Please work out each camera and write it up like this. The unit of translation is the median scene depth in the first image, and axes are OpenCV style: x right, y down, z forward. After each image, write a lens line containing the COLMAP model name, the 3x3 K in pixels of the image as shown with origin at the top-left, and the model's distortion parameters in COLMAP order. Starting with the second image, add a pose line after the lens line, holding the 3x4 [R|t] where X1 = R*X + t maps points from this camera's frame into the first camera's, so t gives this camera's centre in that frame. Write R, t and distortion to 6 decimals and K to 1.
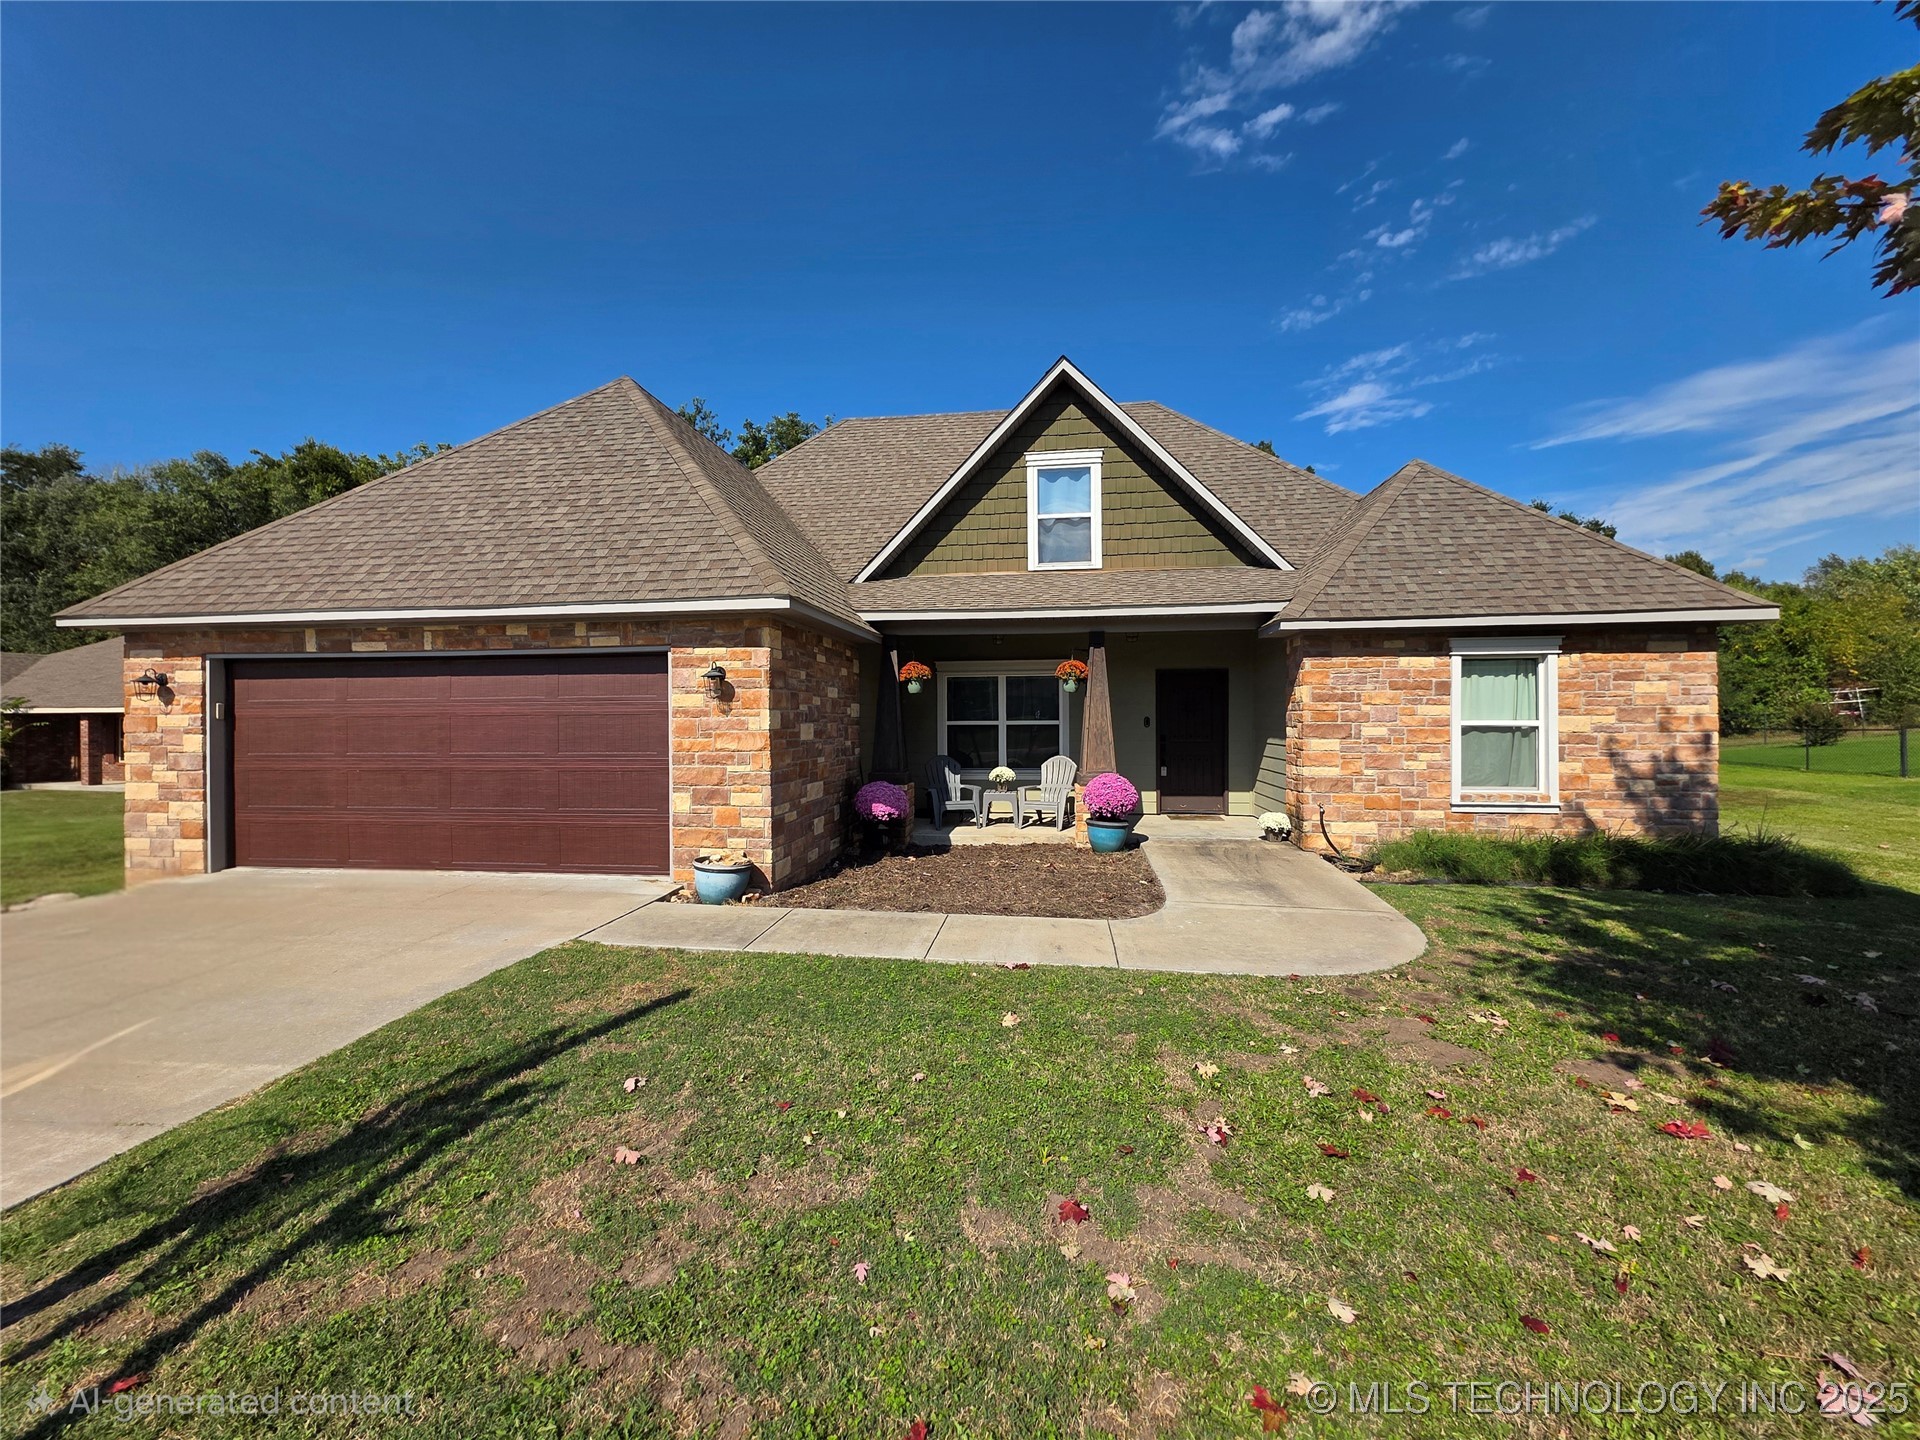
lens RADIAL K [[821.9, 0, 919.5], [0, 821.9, 715.6], [0, 0, 1]] dist [0.003168, 0.000037]
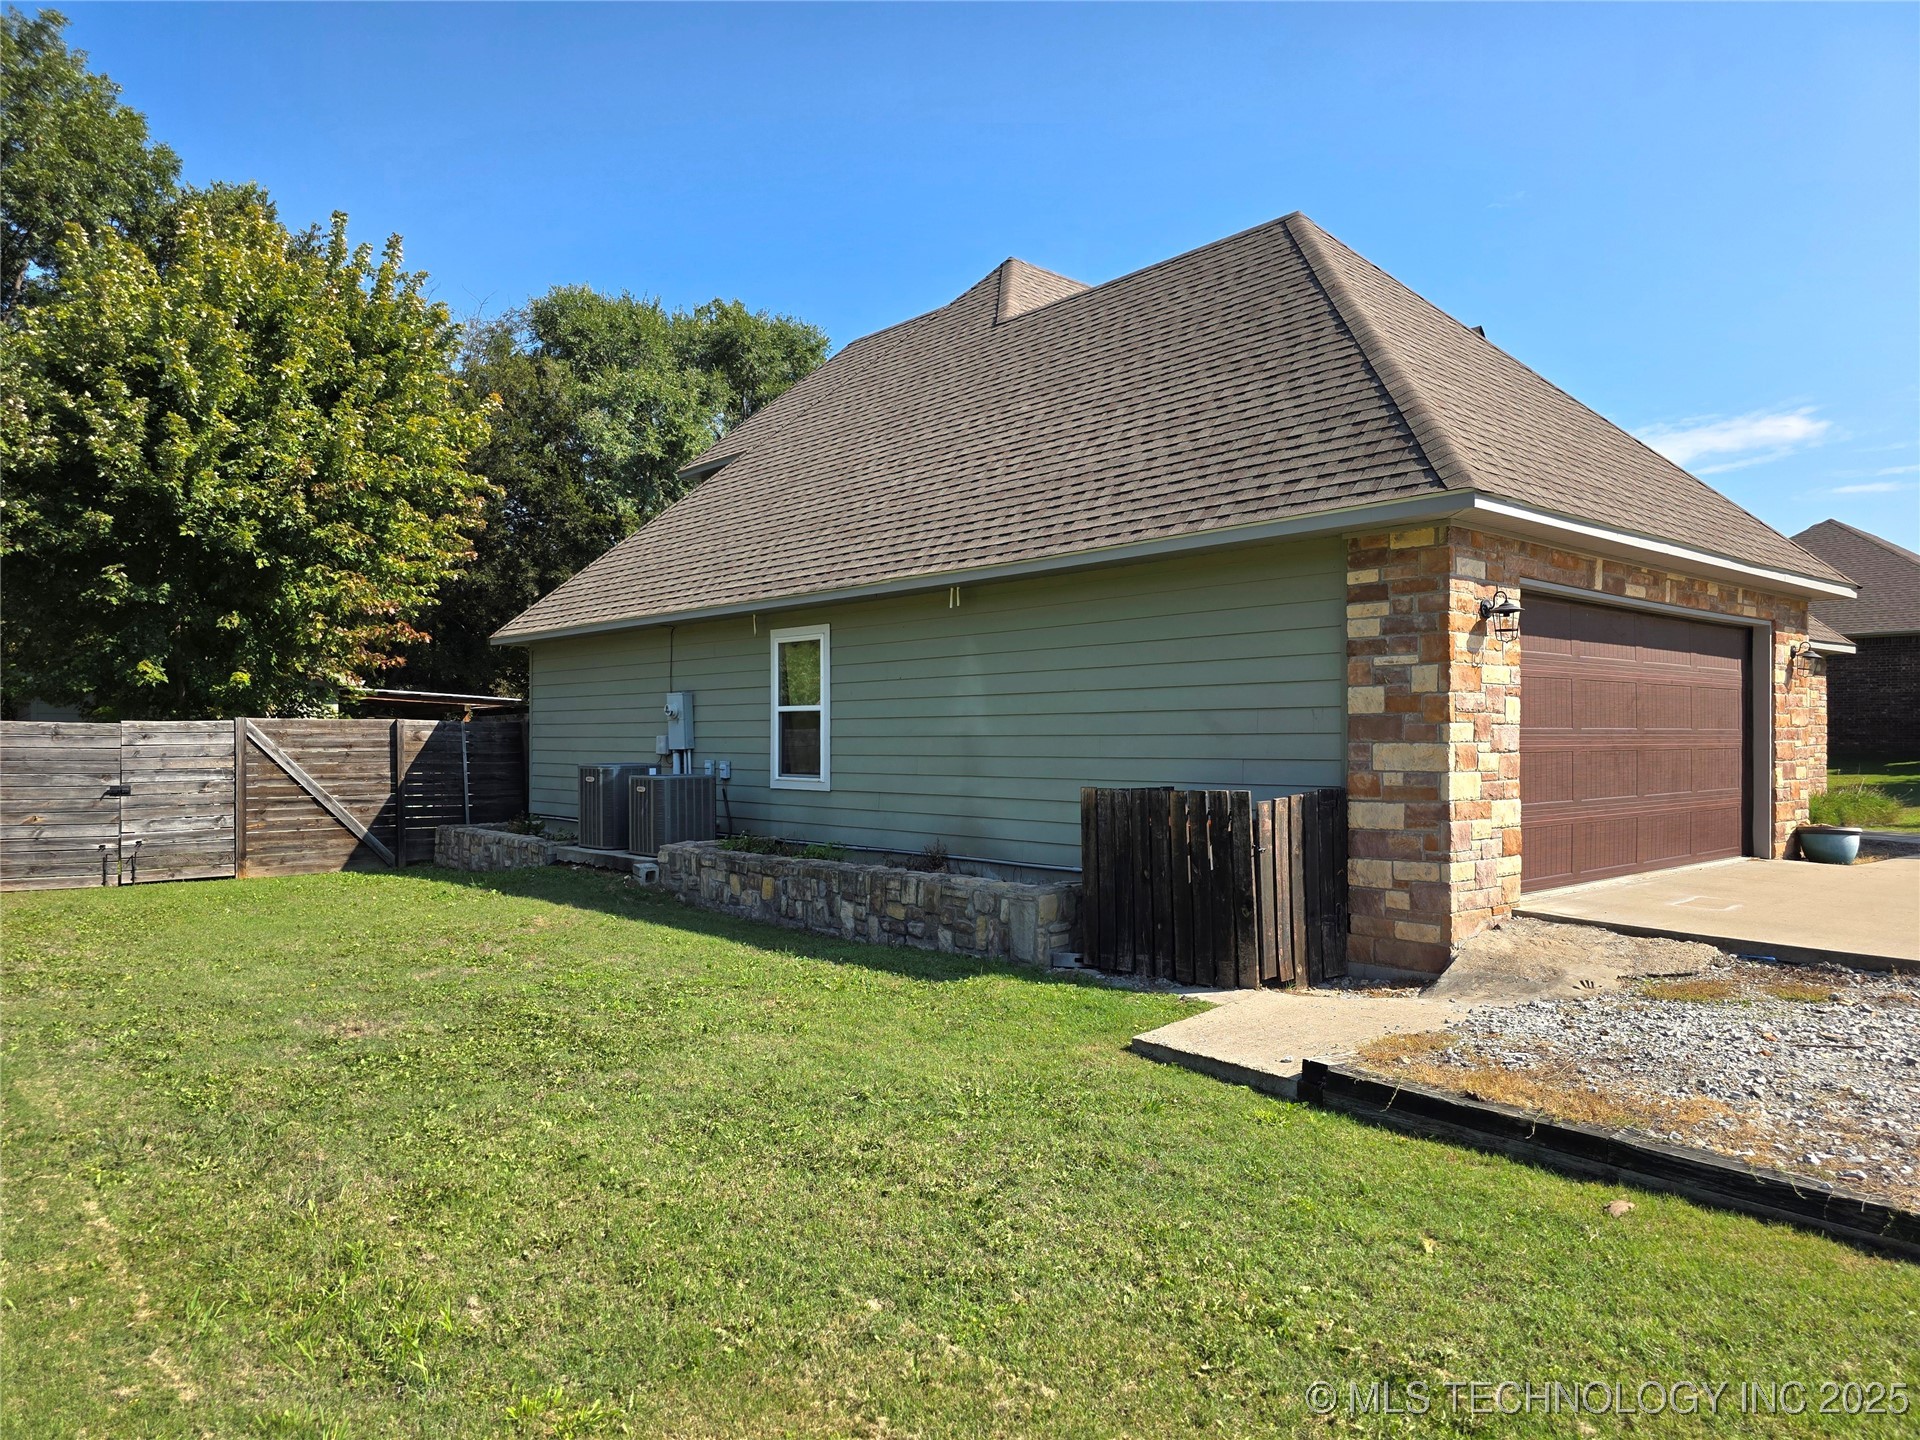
lens RADIAL K [[1361.2, 0, 960.6], [0, 1361.2, 761.1], [0, 0, 1]] dist [0.111647, -0.135932]
pose [[0.613953, -0.005464, 0.789324, -1.922593], [-0.004557, 0.999935, 0.010466, 0.061475], [-0.789330, -0.010022, 0.613888, 0.636017]]
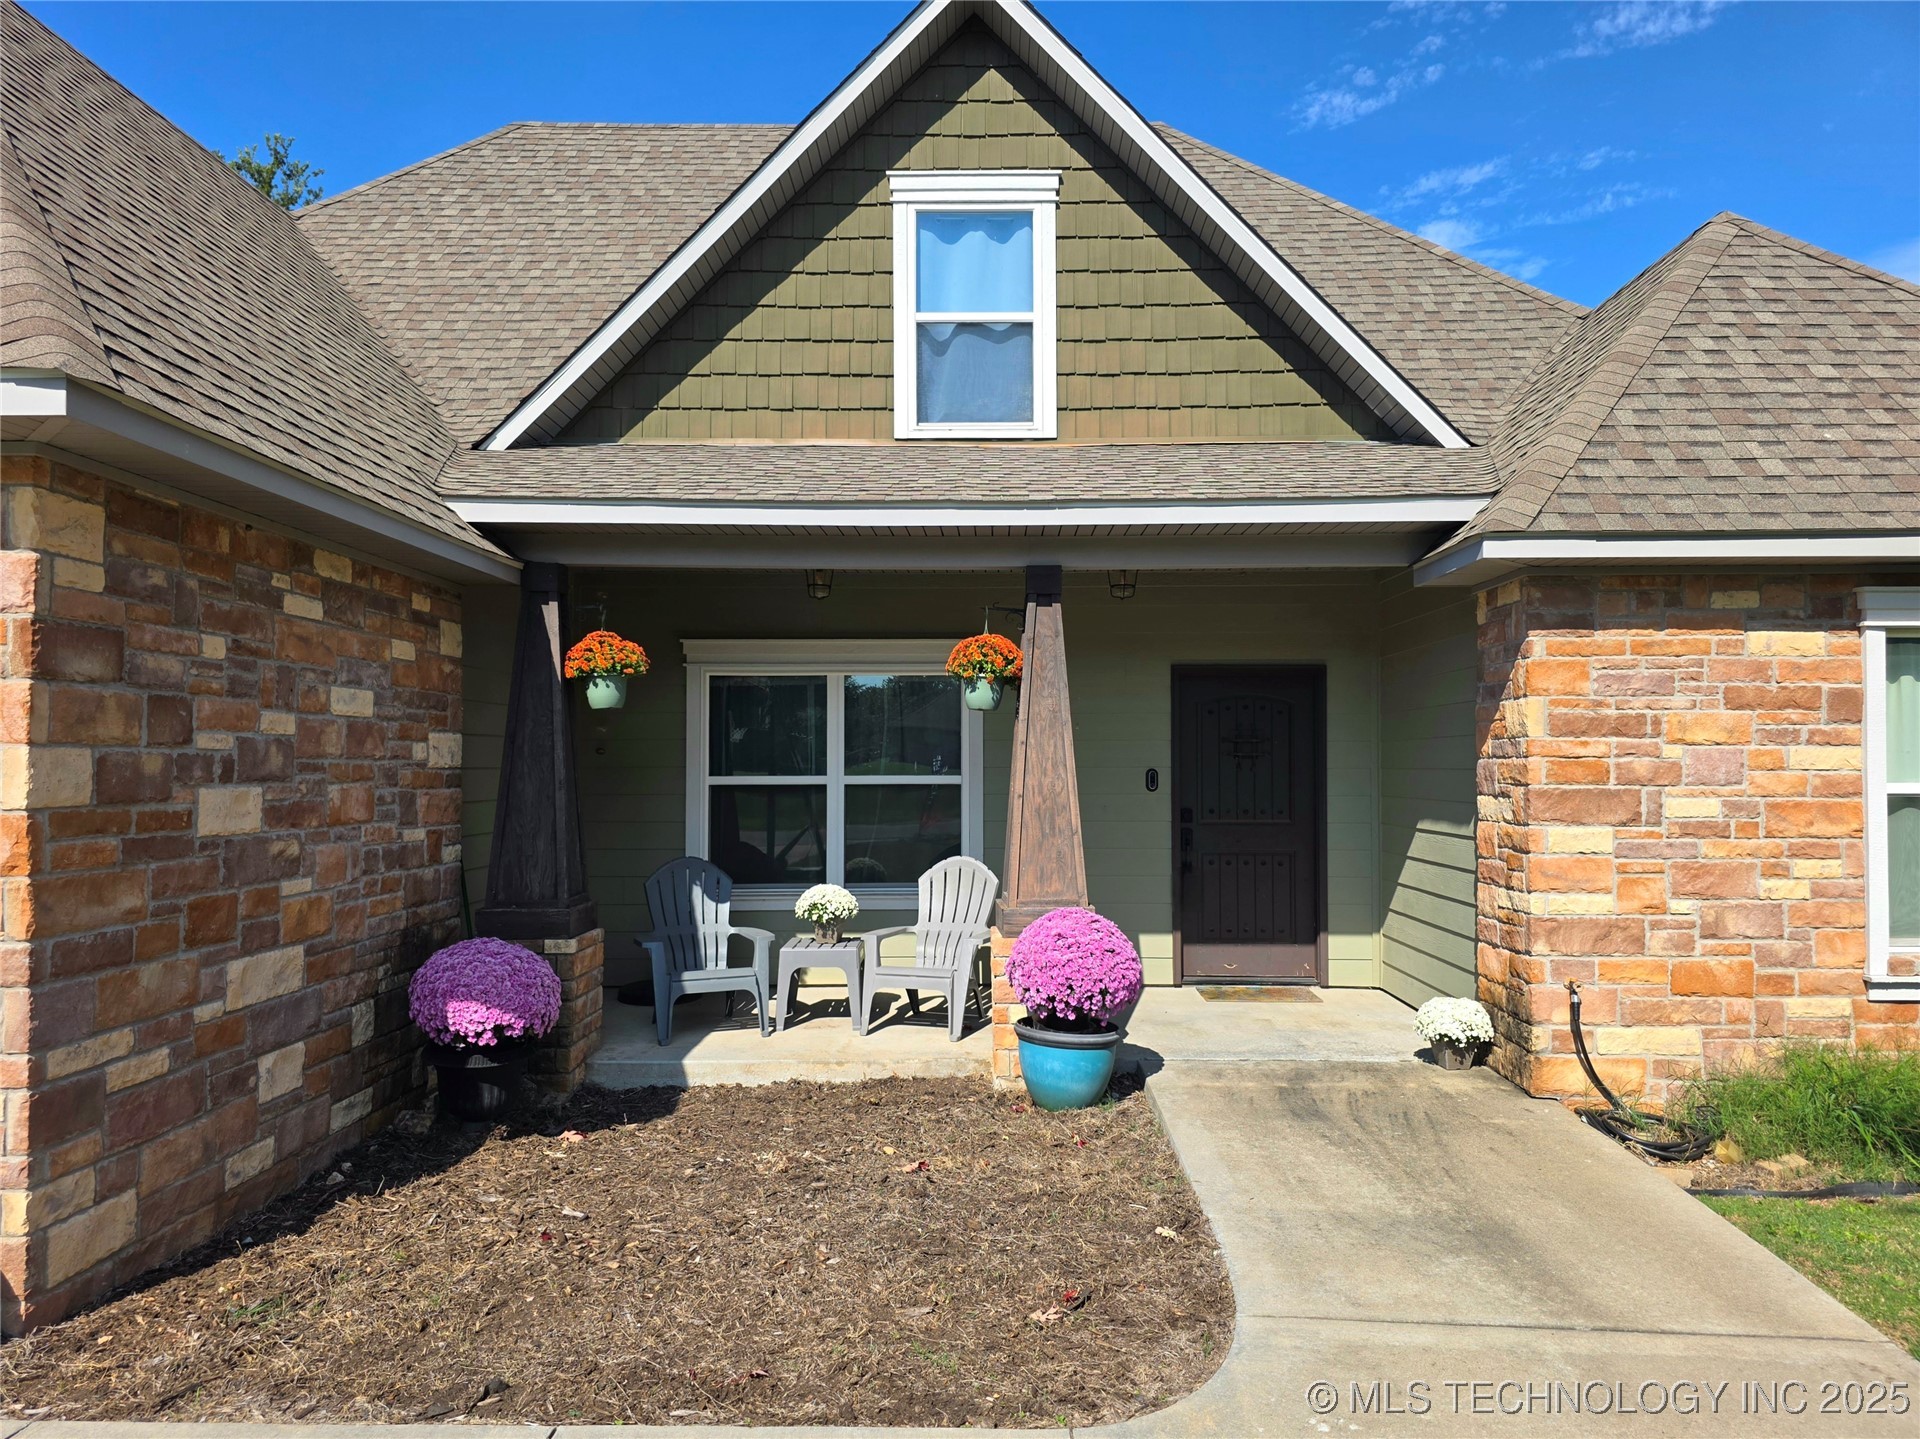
lens RADIAL K [[1424.4, 0, 970.1], [0, 1424.4, 725.5], [0, 0, 1]] dist [0.075827, -0.083465]
pose [[0.987689, 0.008465, 0.156202, 0.075097], [-0.004561, 0.999669, -0.025335, -0.002220], [-0.156364, 0.024310, 0.987400, 0.330634]]
